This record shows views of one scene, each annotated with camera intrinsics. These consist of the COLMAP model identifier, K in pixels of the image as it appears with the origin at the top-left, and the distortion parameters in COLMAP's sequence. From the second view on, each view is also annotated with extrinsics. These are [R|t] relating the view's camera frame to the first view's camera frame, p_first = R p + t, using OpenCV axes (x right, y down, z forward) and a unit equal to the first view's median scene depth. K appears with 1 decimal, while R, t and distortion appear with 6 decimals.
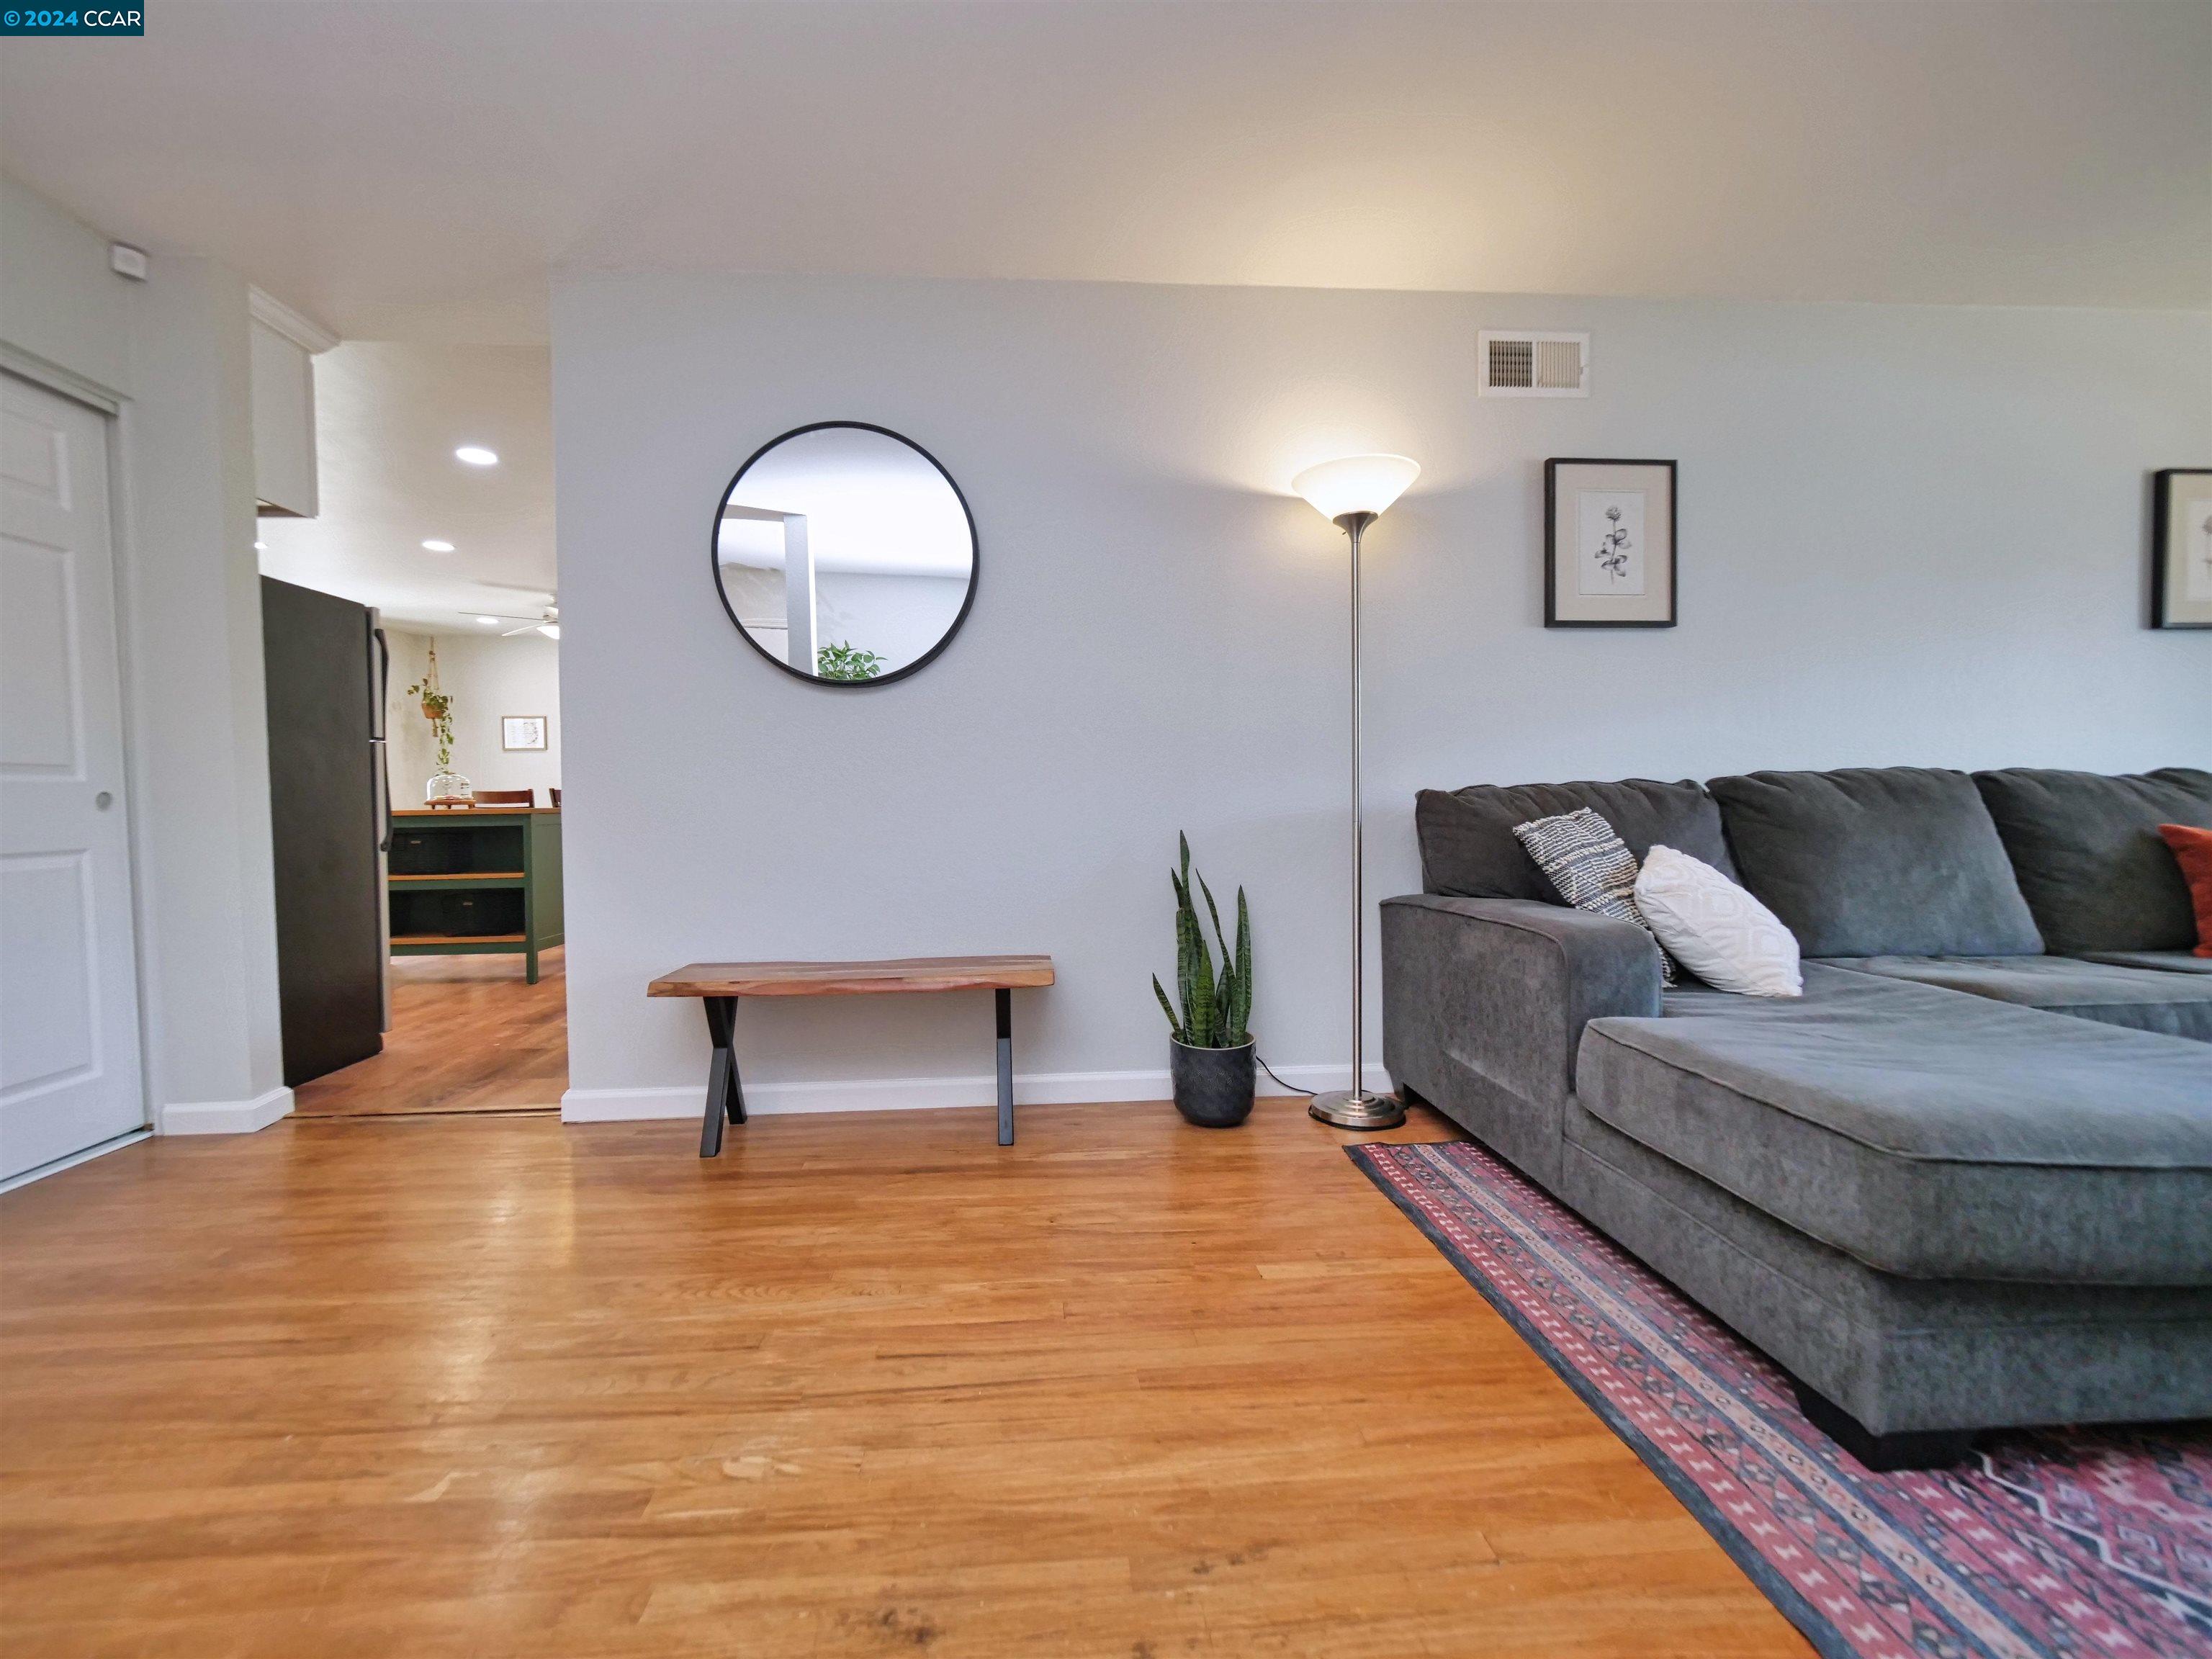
lens RADIAL K [[942.5, 0, 1083.8], [0, 942.5, 833.2], [0, 0, 1]] dist [-0.005983, 0.001749]
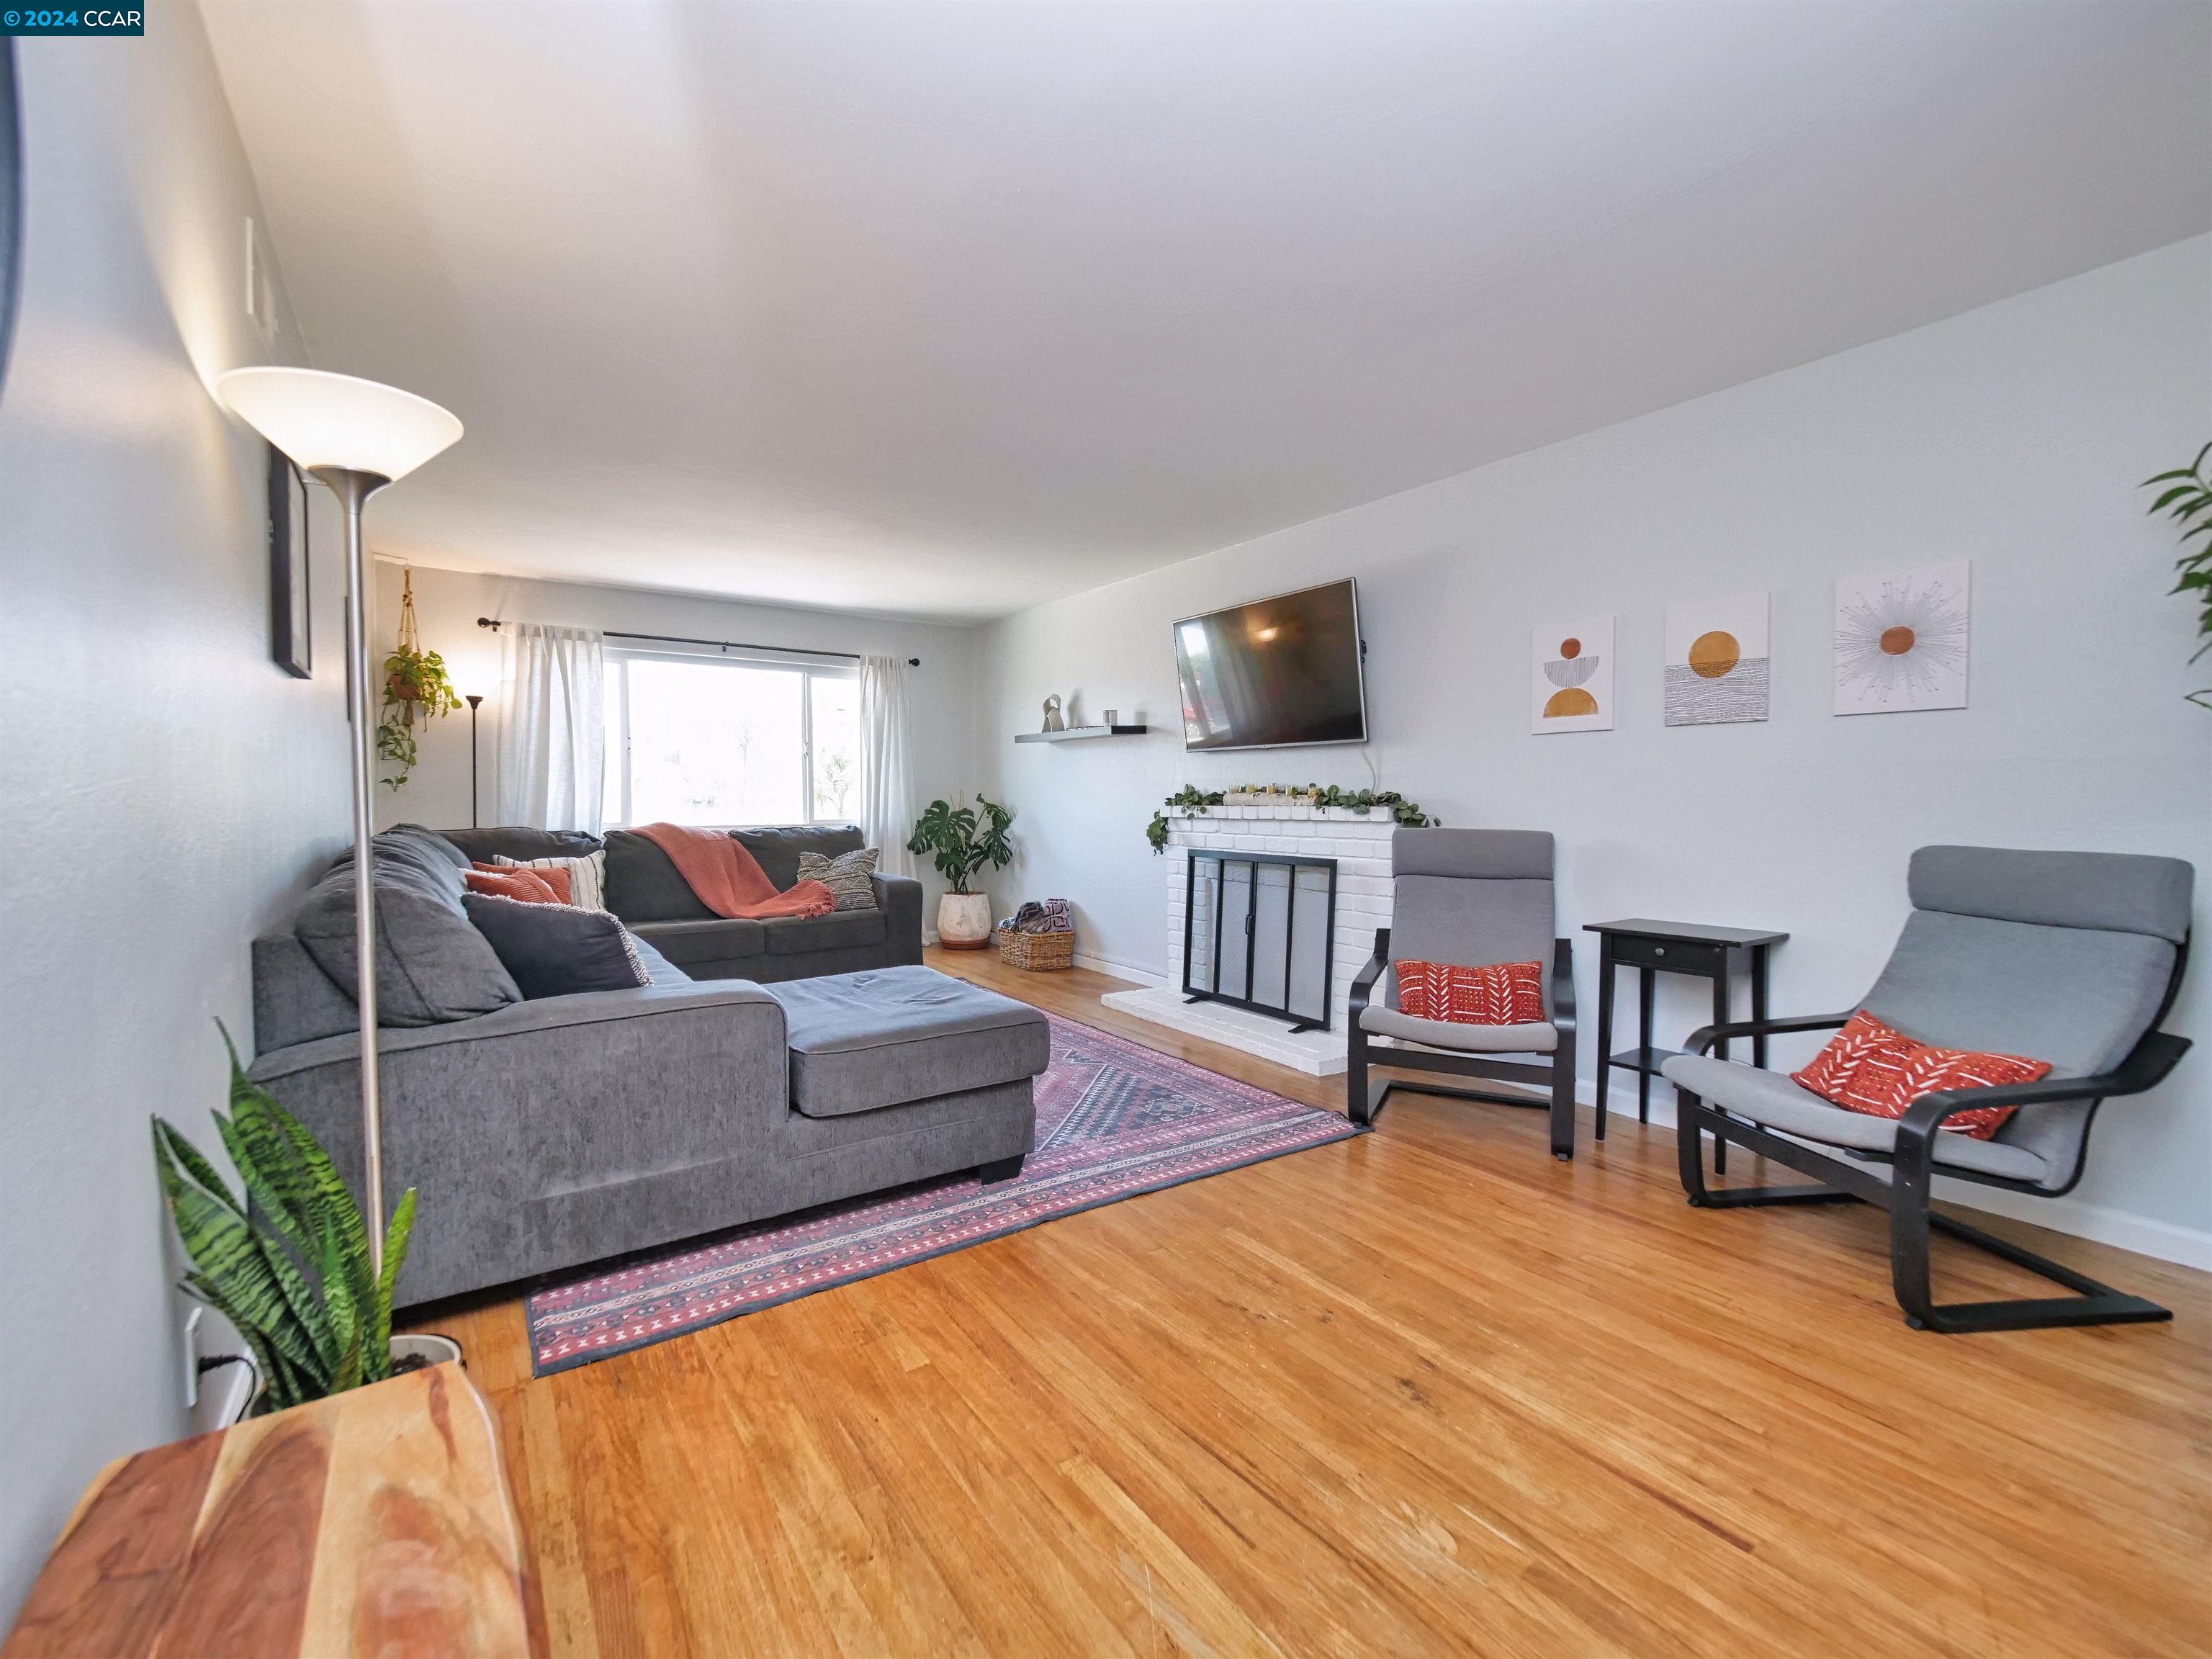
lens RADIAL K [[942.5, 0, 1083.1], [0, 942.5, 832.3], [0, 0, 1]] dist [-0.005983, 0.001749]
pose [[-0.503162, -0.023708, 0.863867, -0.480251], [0.034470, 0.998278, 0.047474, -0.095704], [-0.863504, 0.053665, -0.501478, 0.829391]]
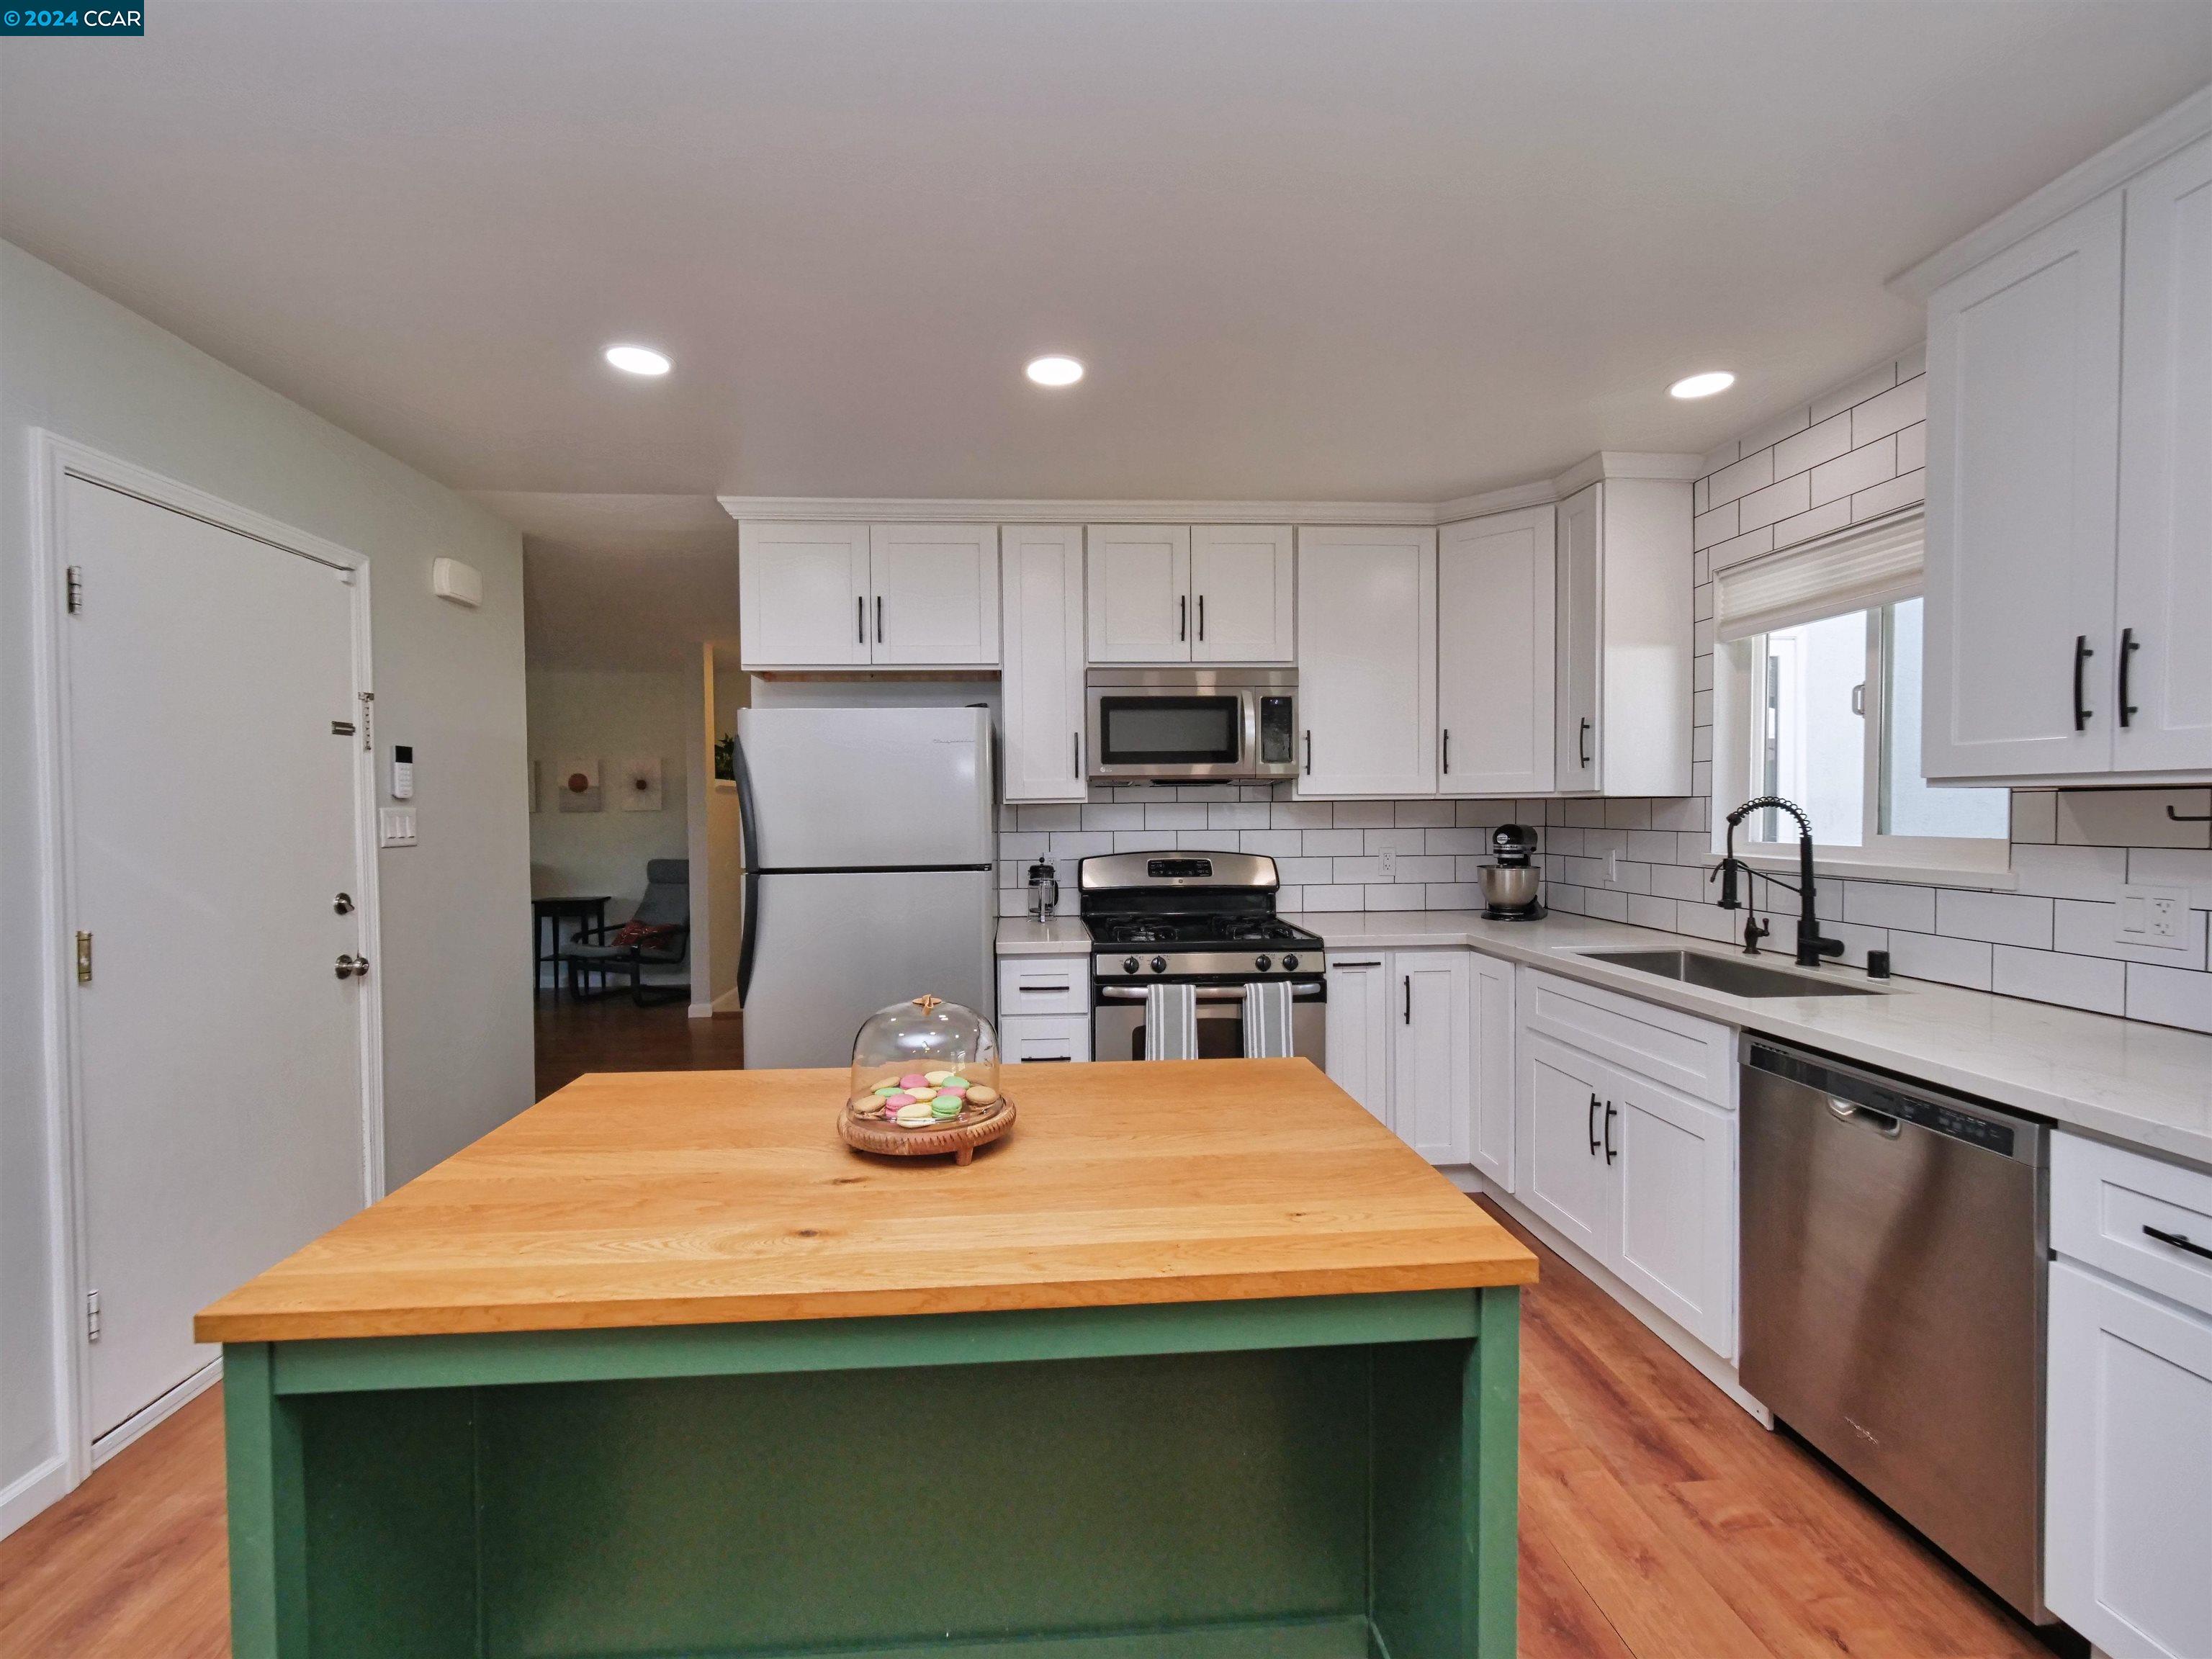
lens RADIAL K [[942.5, 0, 1084.9], [0, 942.5, 827.4], [0, 0, 1]] dist [-0.005983, 0.001749]
pose [[-0.999842, 0.017538, -0.002927, -1.268389], [0.017349, 0.998317, 0.055345, -0.217091], [0.003893, 0.055285, -0.998463, 2.205739]]
